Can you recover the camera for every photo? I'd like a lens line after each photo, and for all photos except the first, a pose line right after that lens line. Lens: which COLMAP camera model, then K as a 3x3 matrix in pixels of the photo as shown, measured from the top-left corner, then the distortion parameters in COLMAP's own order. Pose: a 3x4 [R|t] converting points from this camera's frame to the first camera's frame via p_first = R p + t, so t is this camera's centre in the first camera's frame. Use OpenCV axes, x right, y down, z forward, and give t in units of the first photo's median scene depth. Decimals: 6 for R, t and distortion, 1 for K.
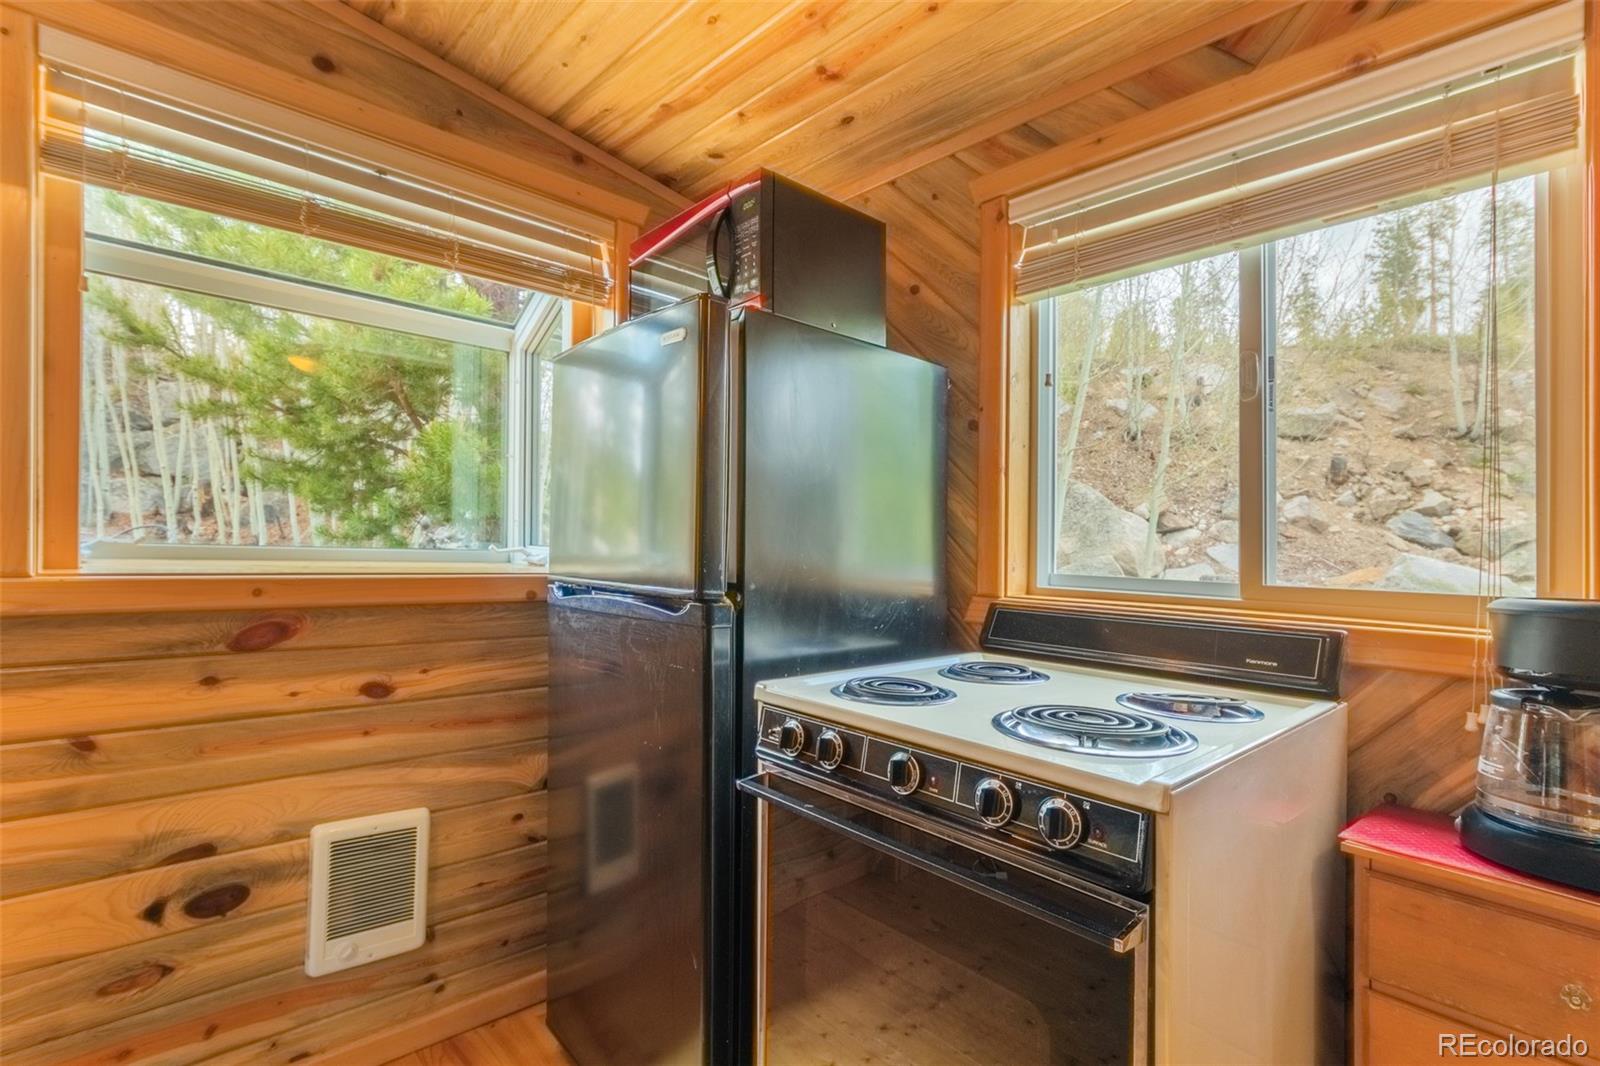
lens RADIAL K [[757.8, 0, 797.0], [0, 757.8, 510.4], [0, 0, 1]] dist [0.001062, 0.000186]
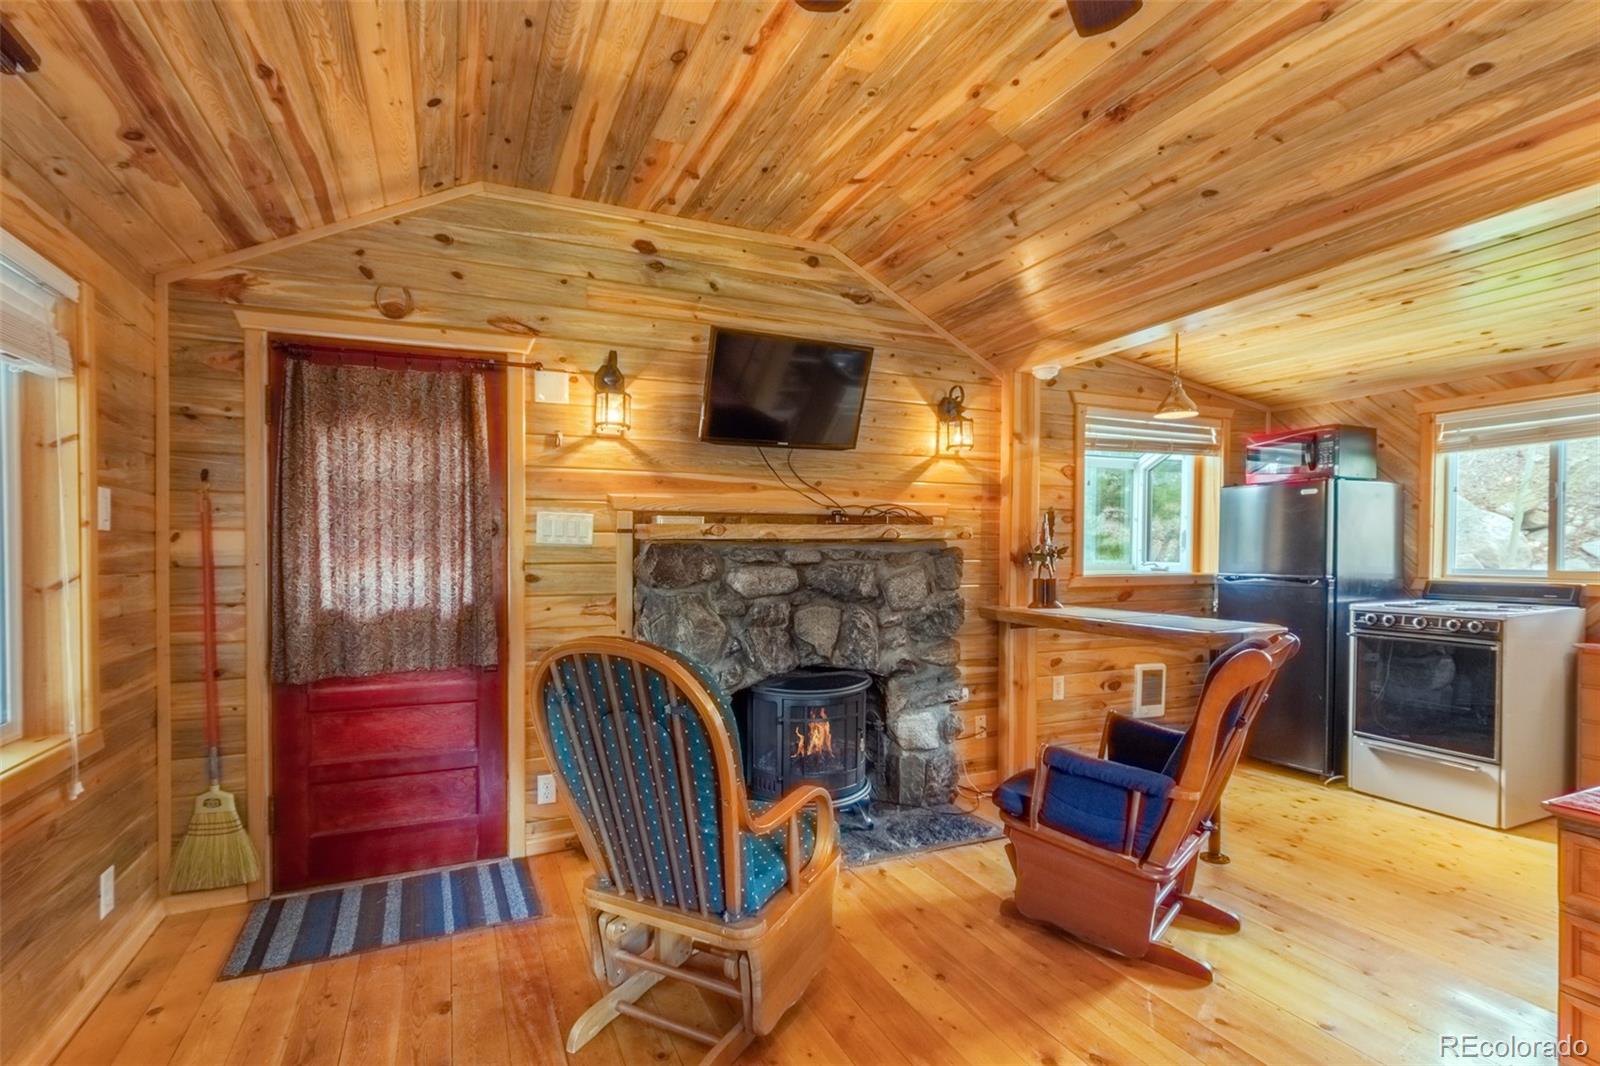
lens RADIAL K [[771.1, 0, 803.8], [0, 771.1, 568.6], [0, 0, 1]] dist [-0.000741, -0.000653]
pose [[0.951036, -0.022488, -0.308260, -0.912195], [0.043083, 0.997258, 0.060167, -0.157437], [0.306062, -0.070502, 0.949397, -2.027276]]
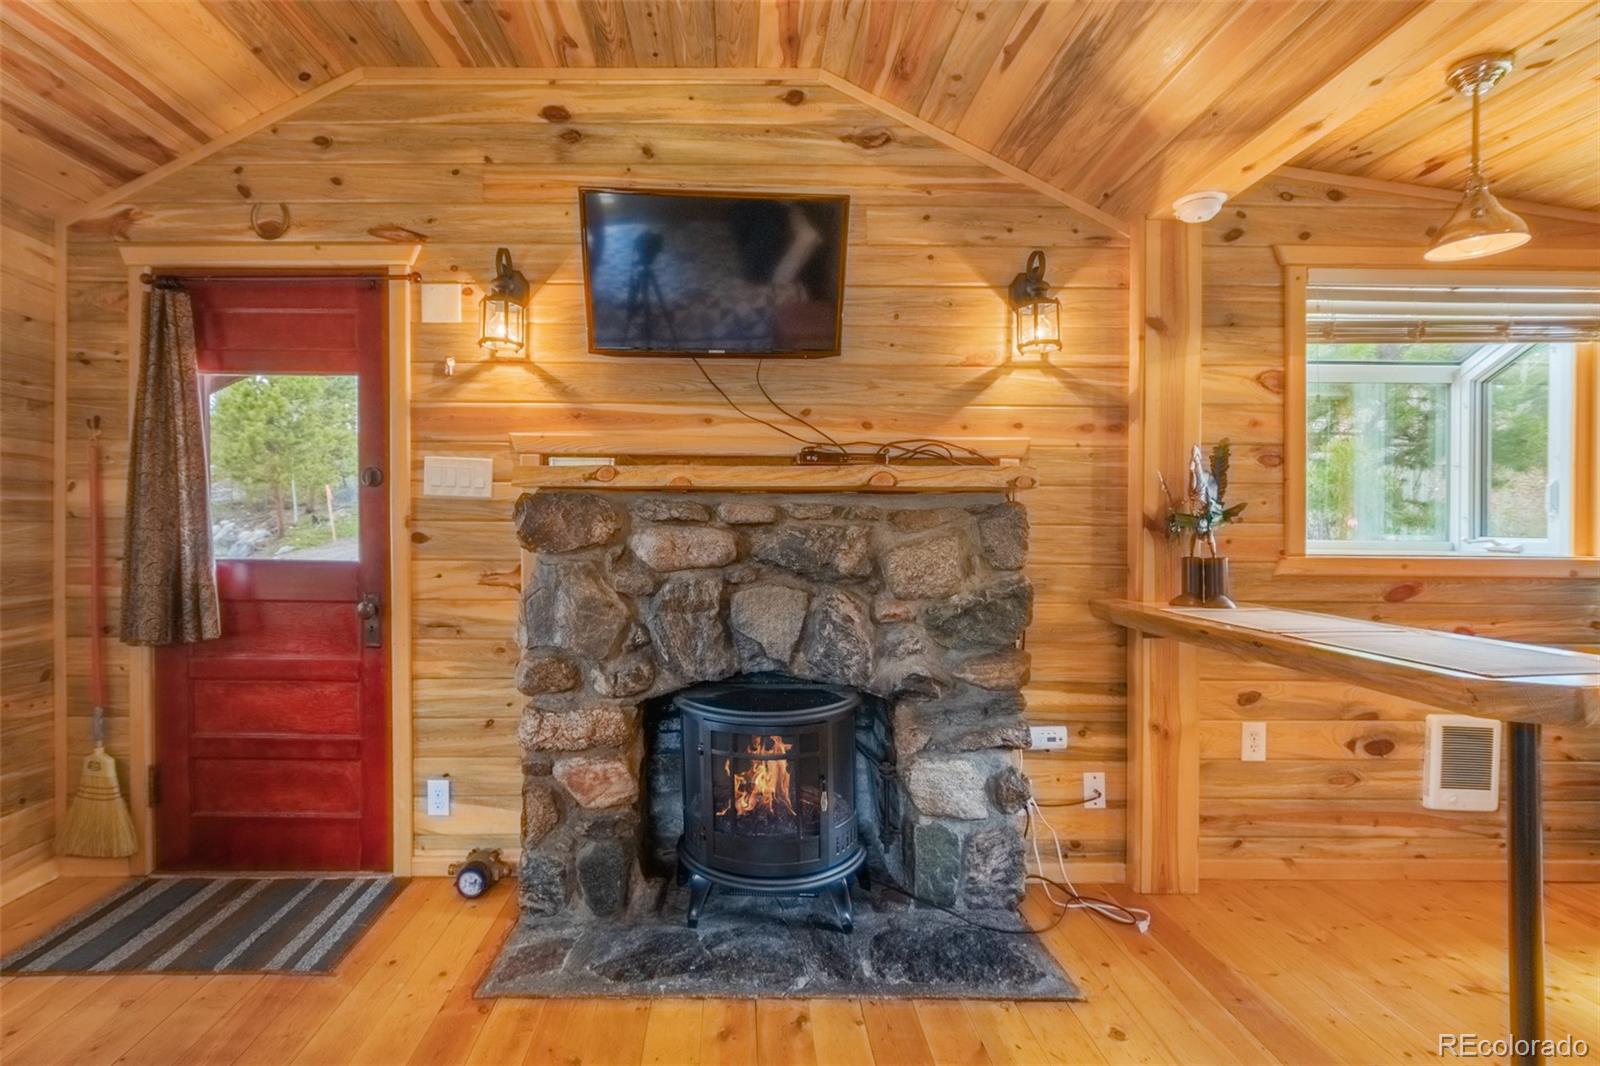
lens RADIAL K [[741.8, 0, 800.0], [0, 741.8, 533.0], [0, 0, 1]] dist [-0.005084, 0.000163]
pose [[0.737090, -0.021323, -0.675459, -0.552260], [0.044658, 0.998854, 0.017201, -0.048010], [0.674318, -0.042843, 0.737197, -1.004627]]
